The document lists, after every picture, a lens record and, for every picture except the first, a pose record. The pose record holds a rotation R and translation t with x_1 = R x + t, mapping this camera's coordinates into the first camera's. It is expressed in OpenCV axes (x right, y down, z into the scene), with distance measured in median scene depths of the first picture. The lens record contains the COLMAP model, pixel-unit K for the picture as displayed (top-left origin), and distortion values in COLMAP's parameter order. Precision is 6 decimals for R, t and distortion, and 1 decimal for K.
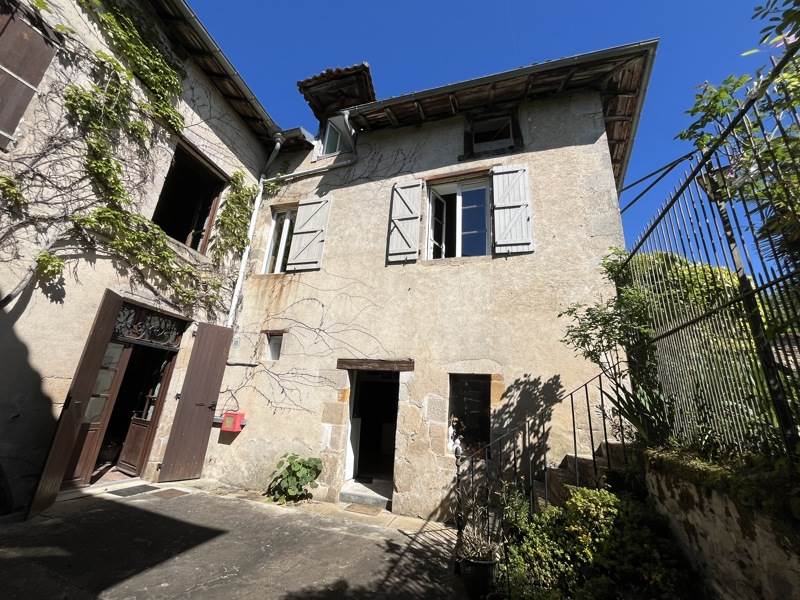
lens RADIAL K [[322.0, 0, 397.8], [0, 322.0, 301.0], [0, 0, 1]] dist [0.001658, 0.000586]
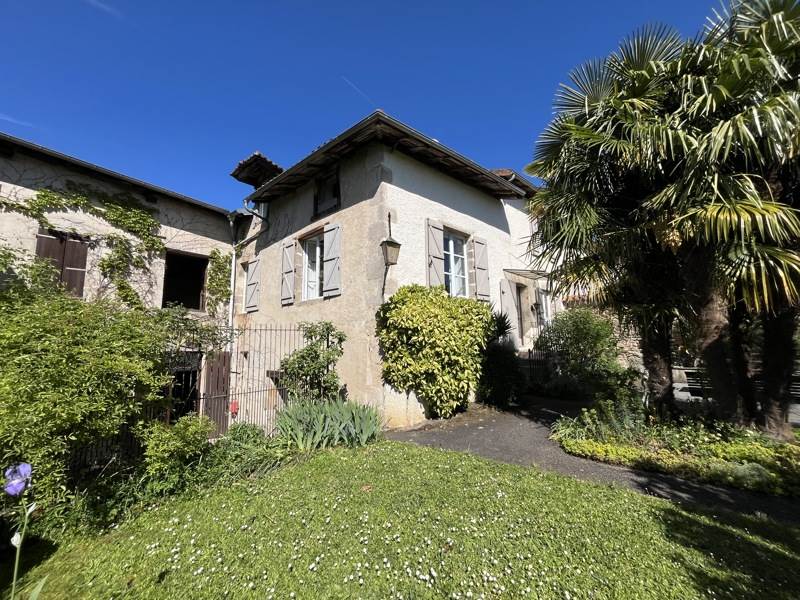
lens RADIAL K [[322.0, 0, 399.6], [0, 322.0, 301.7], [0, 0, 1]] dist [0.001658, 0.000586]
pose [[0.916090, -0.131764, -0.378704, 1.038653], [0.192349, 0.973111, 0.126717, -0.220629], [0.351825, -0.188927, 0.916802, -0.168273]]
